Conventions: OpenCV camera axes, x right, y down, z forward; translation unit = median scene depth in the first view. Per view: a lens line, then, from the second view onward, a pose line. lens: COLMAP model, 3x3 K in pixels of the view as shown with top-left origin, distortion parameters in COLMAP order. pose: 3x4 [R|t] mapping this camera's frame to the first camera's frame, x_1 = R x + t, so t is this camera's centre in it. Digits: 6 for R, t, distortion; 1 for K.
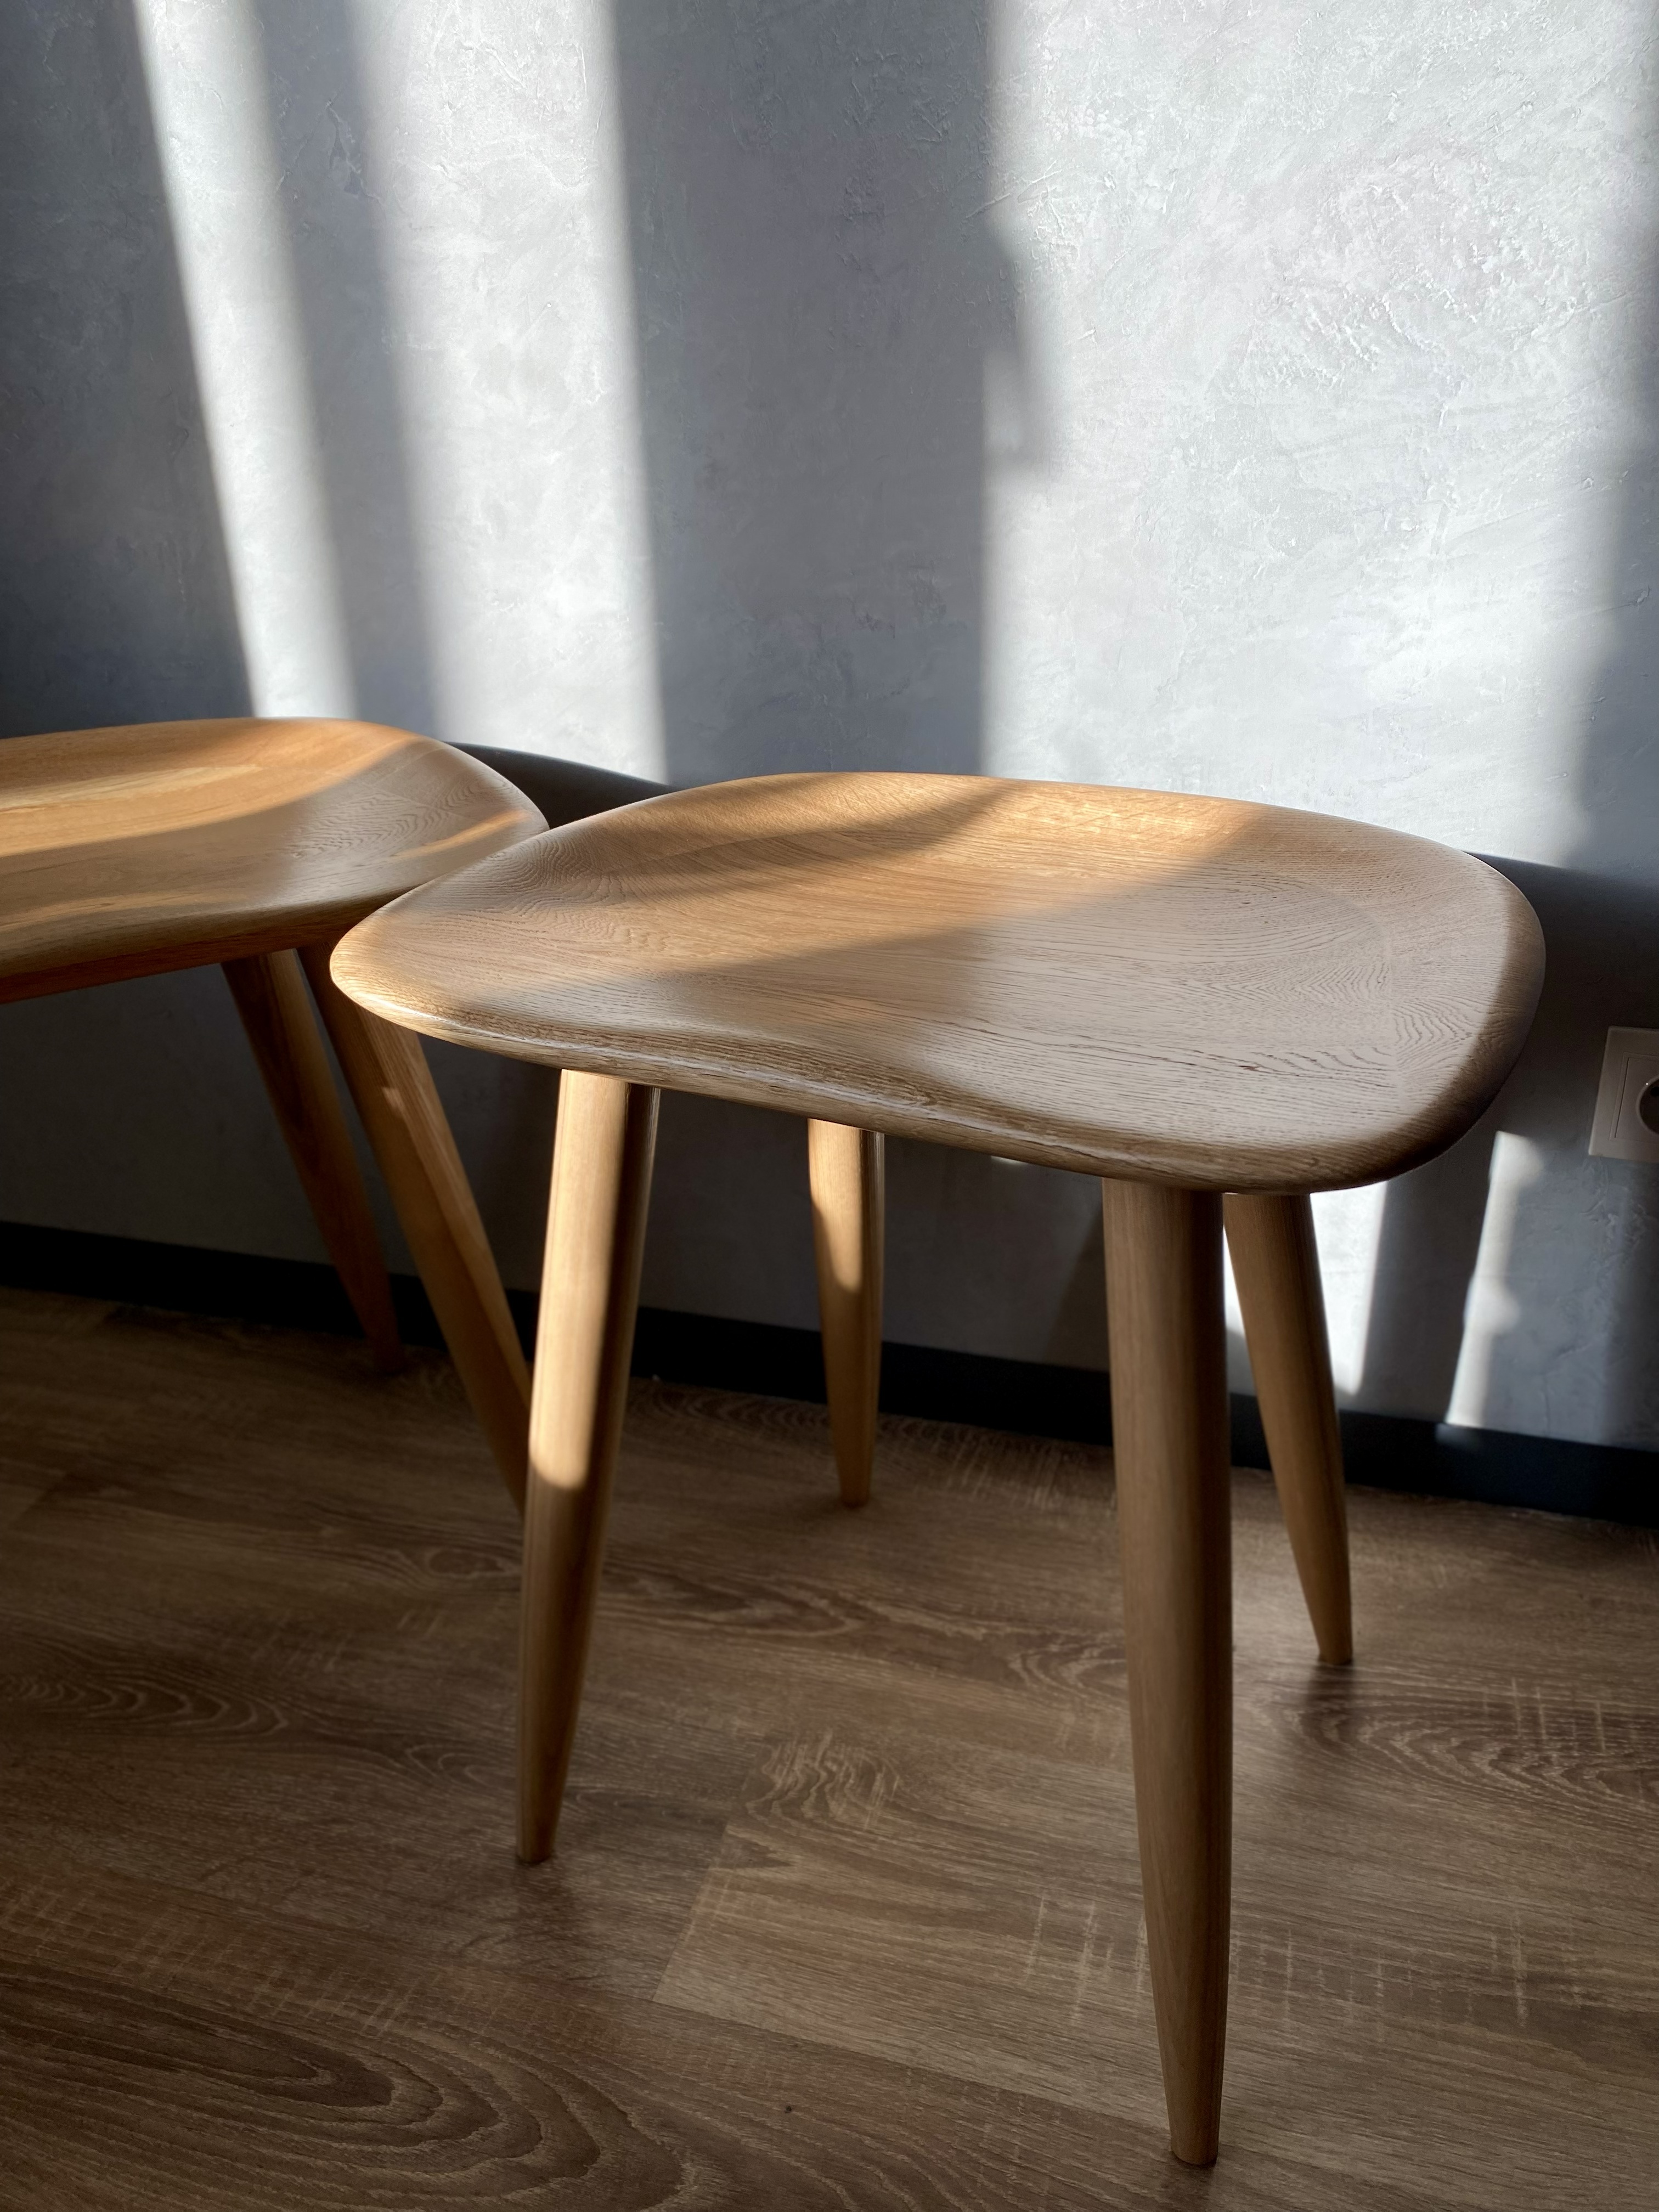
lens RADIAL K [[1699.8, 0, 842.9], [0, 1699.8, 1093.2], [0, 0, 1]] dist [0.017124, -0.013661]
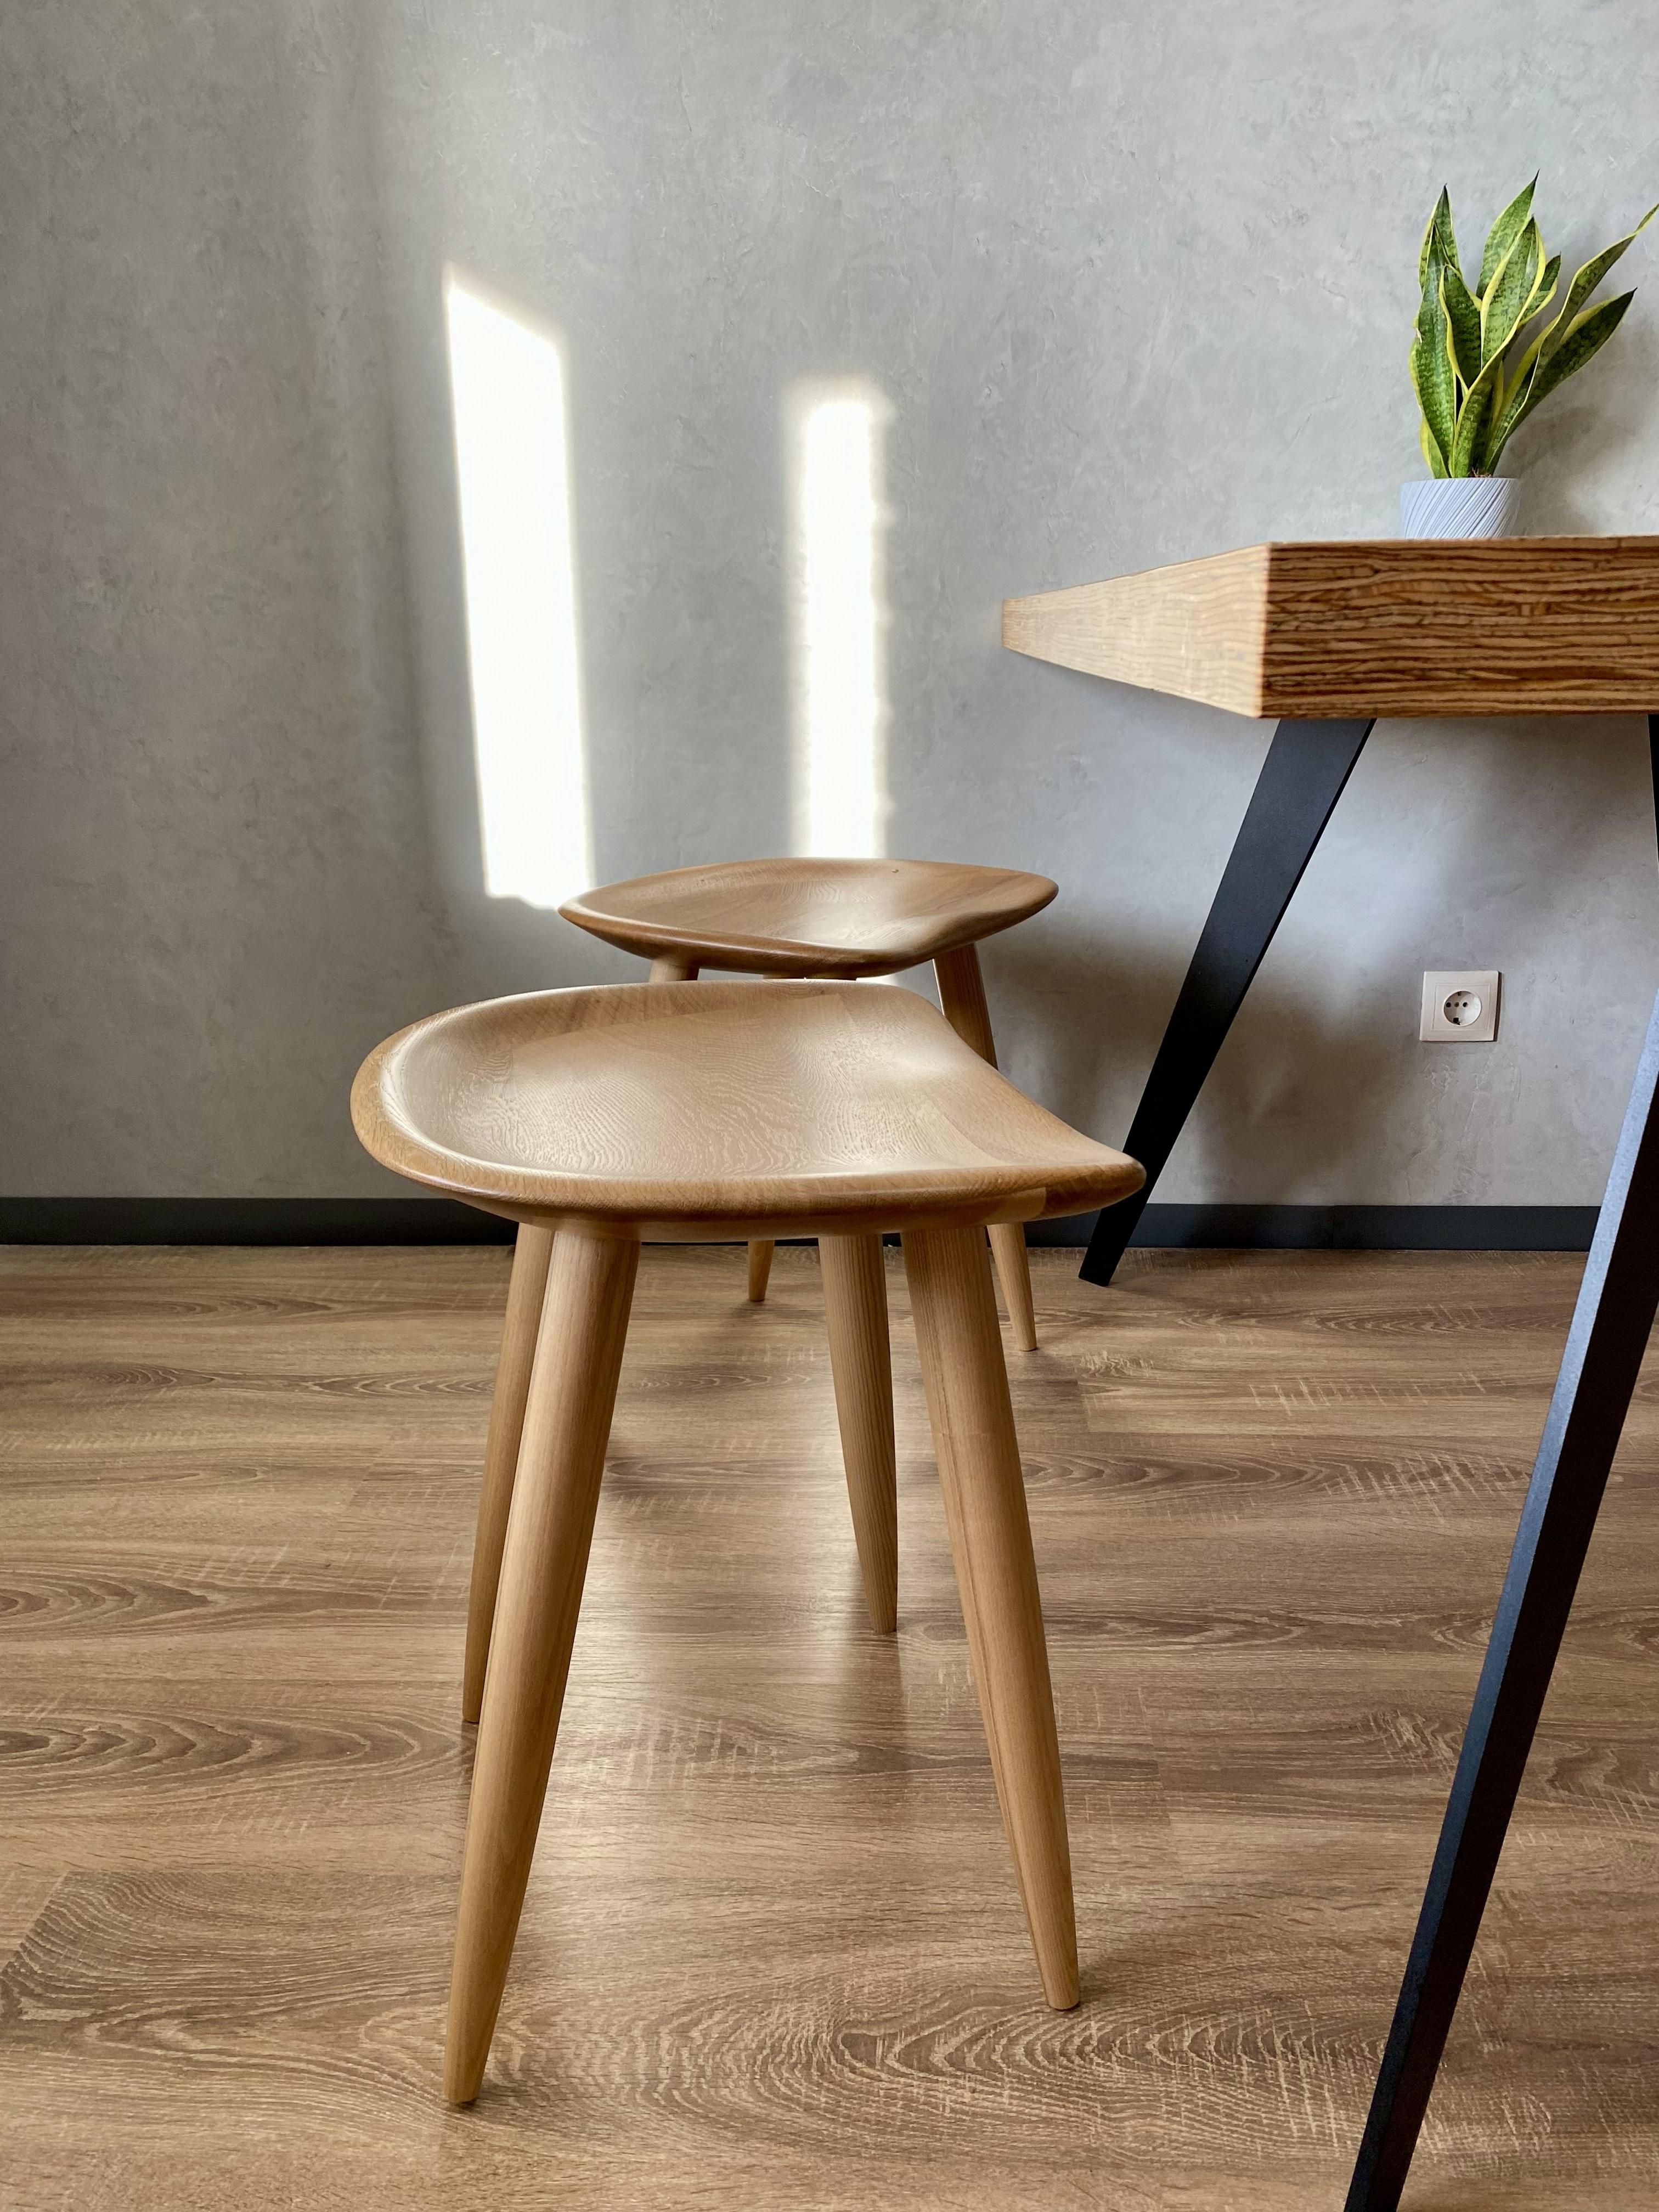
lens RADIAL K [[1699.8, 0, 845.9], [0, 1699.8, 1087.0], [0, 0, 1]] dist [0.017124, -0.013661]
pose [[0.970686, -0.048012, 0.235508, -0.742888], [0.085628, 0.984634, -0.152196, 0.368599], [-0.224582, 0.167901, 0.959881, -0.802525]]
